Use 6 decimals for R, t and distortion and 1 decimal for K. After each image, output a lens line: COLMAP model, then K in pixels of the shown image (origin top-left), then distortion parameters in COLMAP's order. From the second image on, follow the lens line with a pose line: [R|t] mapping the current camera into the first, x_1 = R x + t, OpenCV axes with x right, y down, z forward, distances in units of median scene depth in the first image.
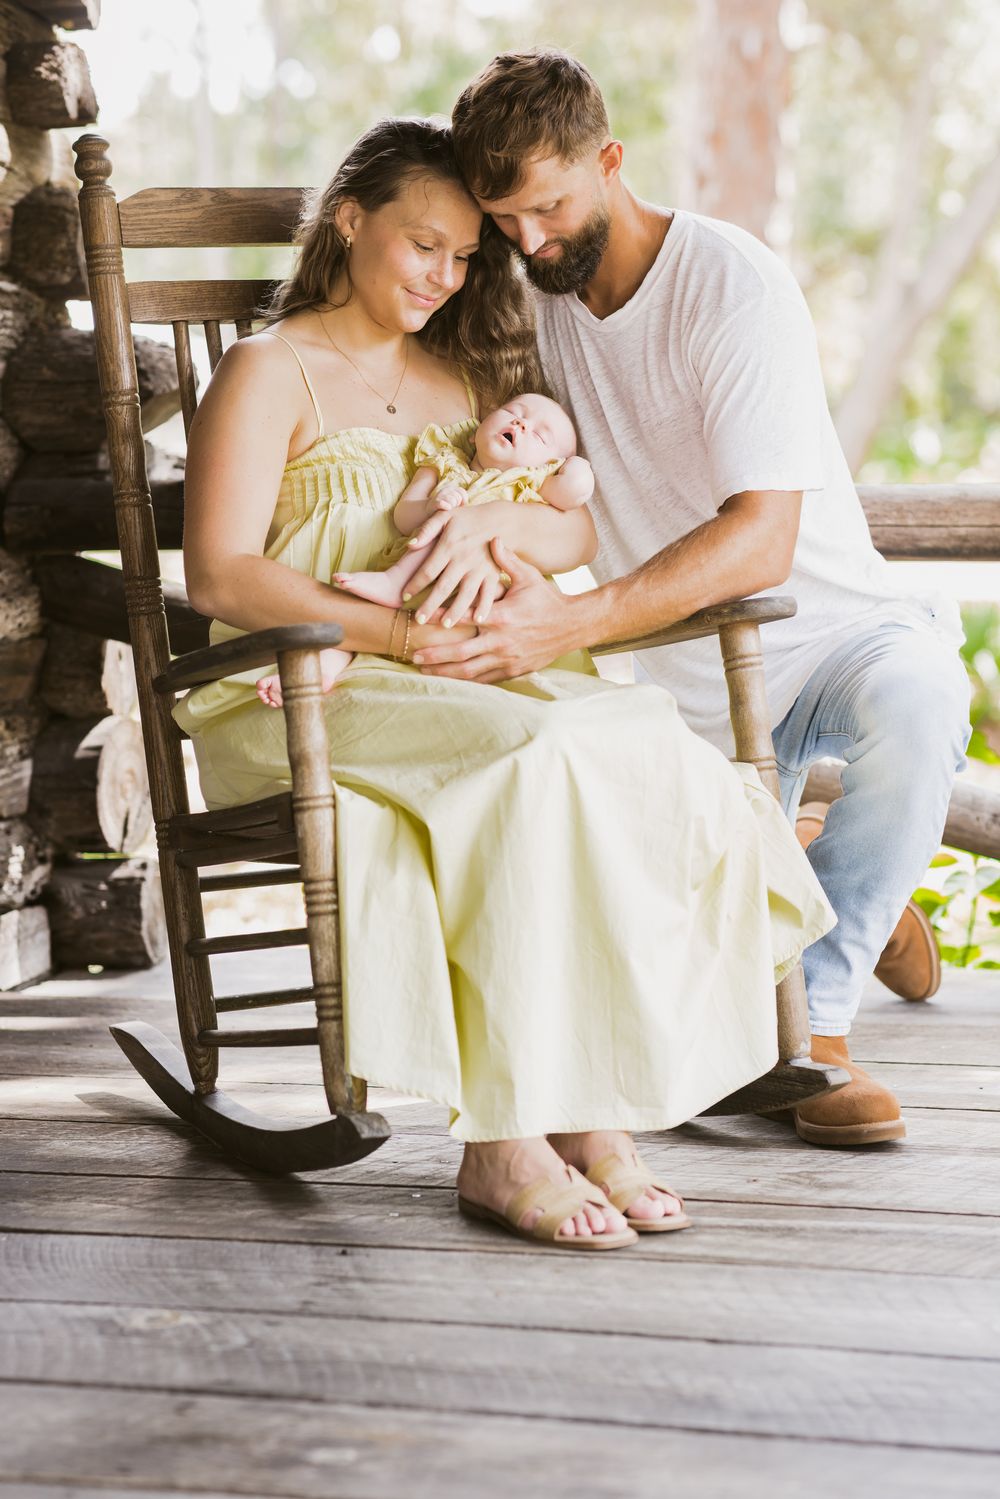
lens RADIAL K [[3339.3, 0, 500.0], [0, 3339.3, 749.5], [0, 0, 1]] dist [0.093338, -0.518938]
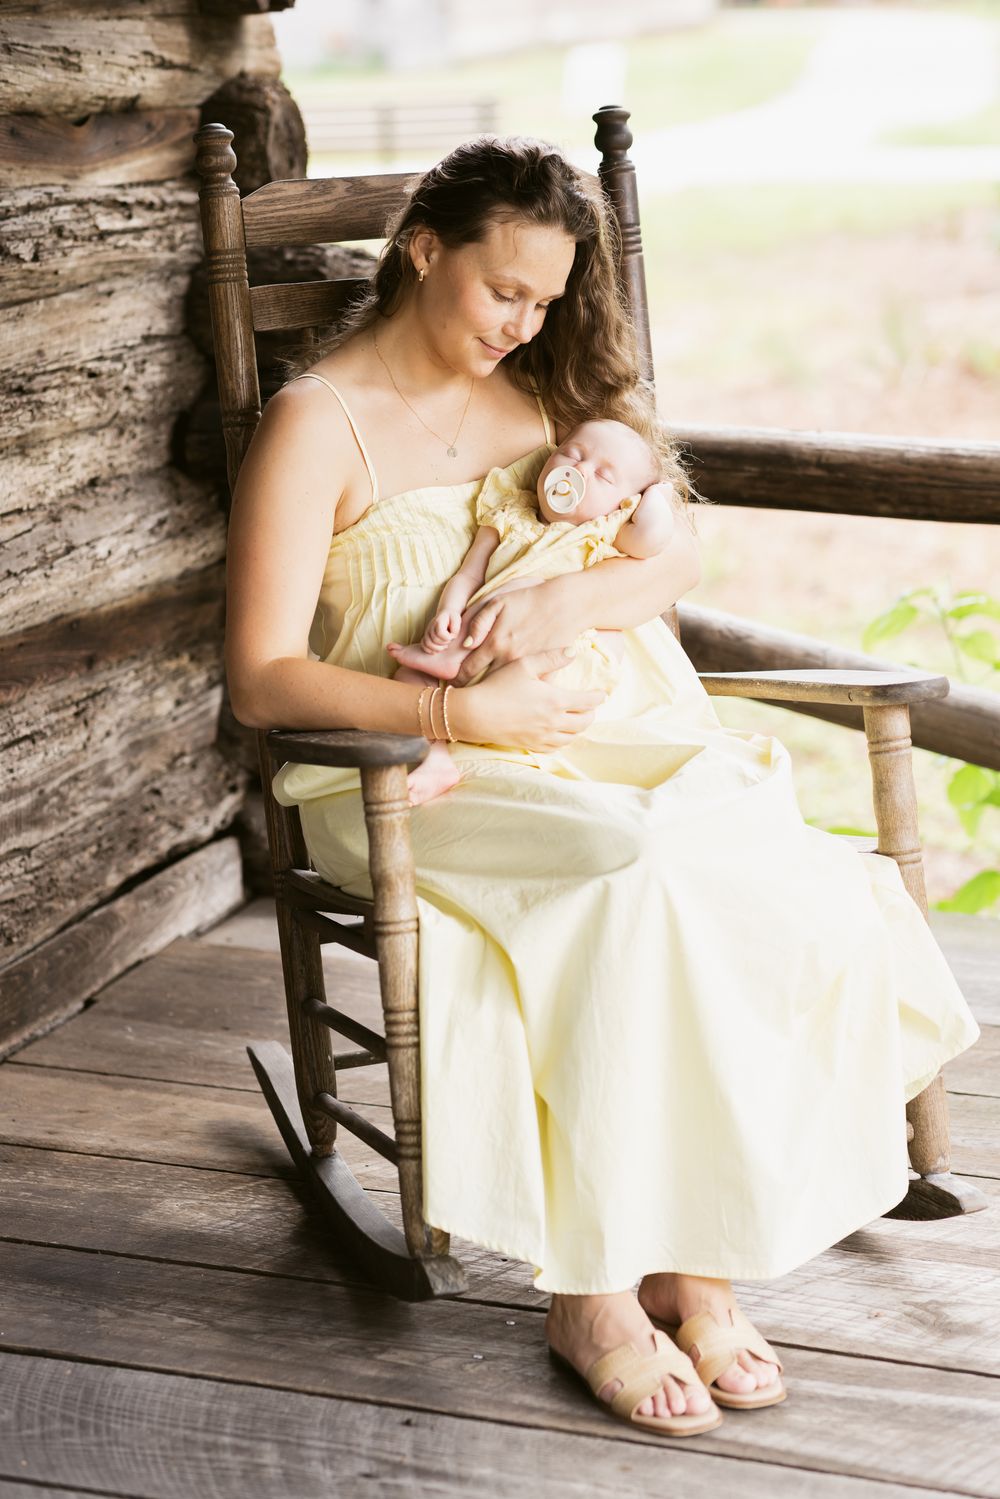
lens RADIAL K [[3339.3, 0, 500.0], [0, 3339.3, 749.5], [0, 0, 1]] dist [0.093338, -0.518938]
pose [[0.992463, 0.026648, -0.119614, 0.072978], [-0.011898, 0.992412, 0.122379, -0.129187], [0.121968, -0.120034, 0.985249, 0.079504]]
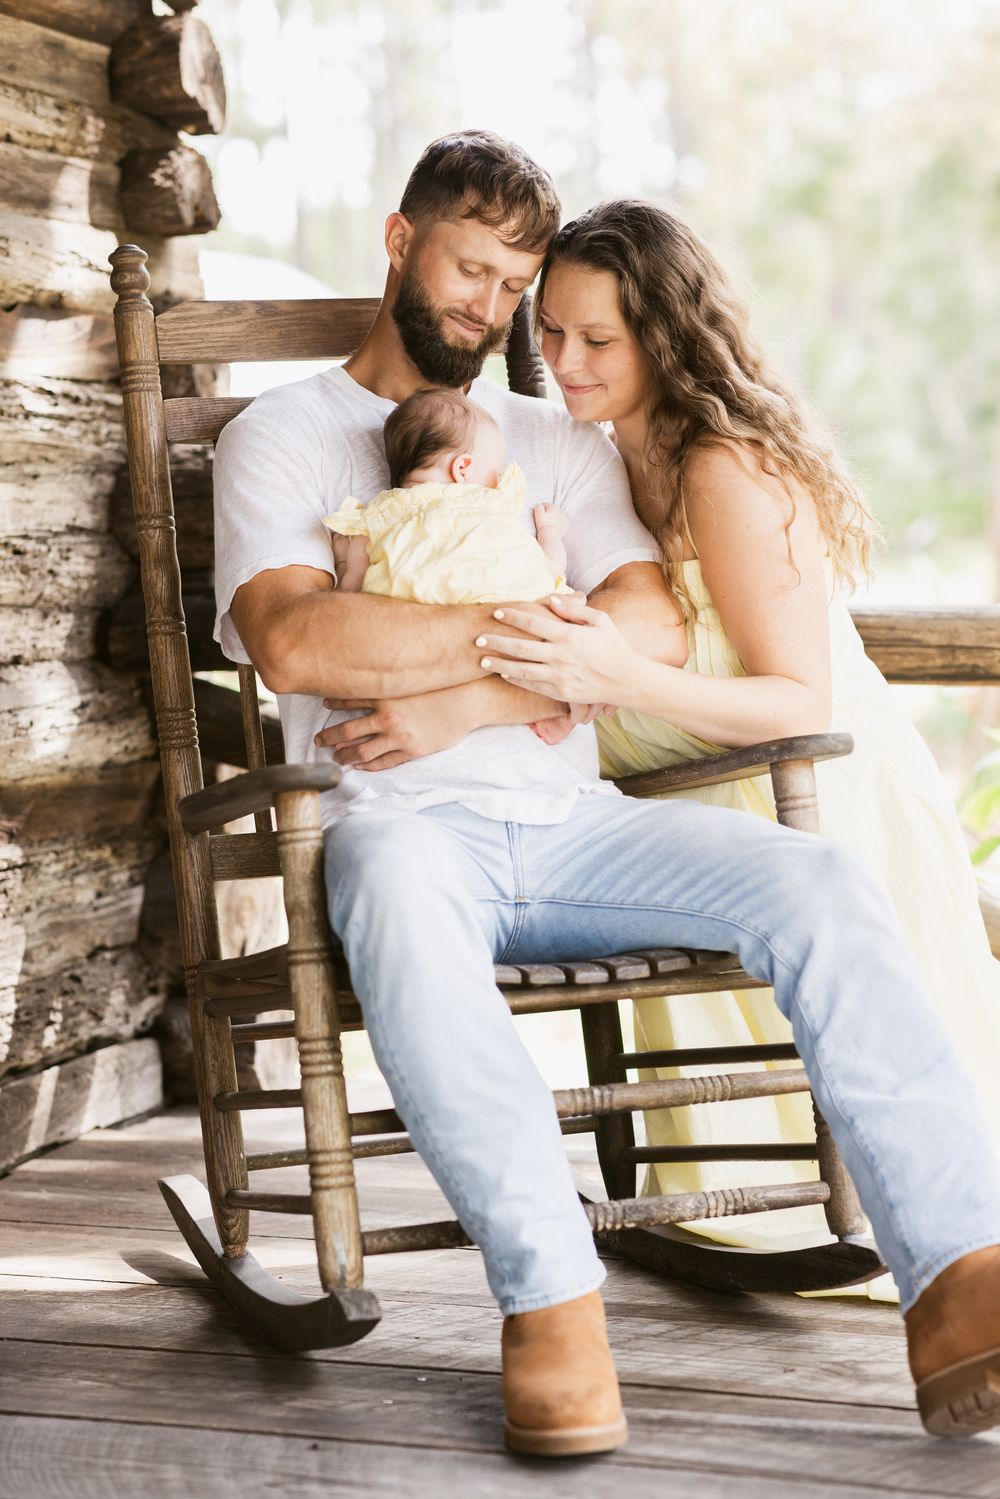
lens RADIAL K [[3339.3, 0, 500.0], [0, 3339.3, 749.5], [0, 0, 1]] dist [0.093338, -0.518938]
pose [[0.994403, 0.003404, -0.105594, 0.085214], [-0.006196, 0.999639, -0.026132, -0.015734], [0.105467, 0.026641, 0.994066, 0.065724]]
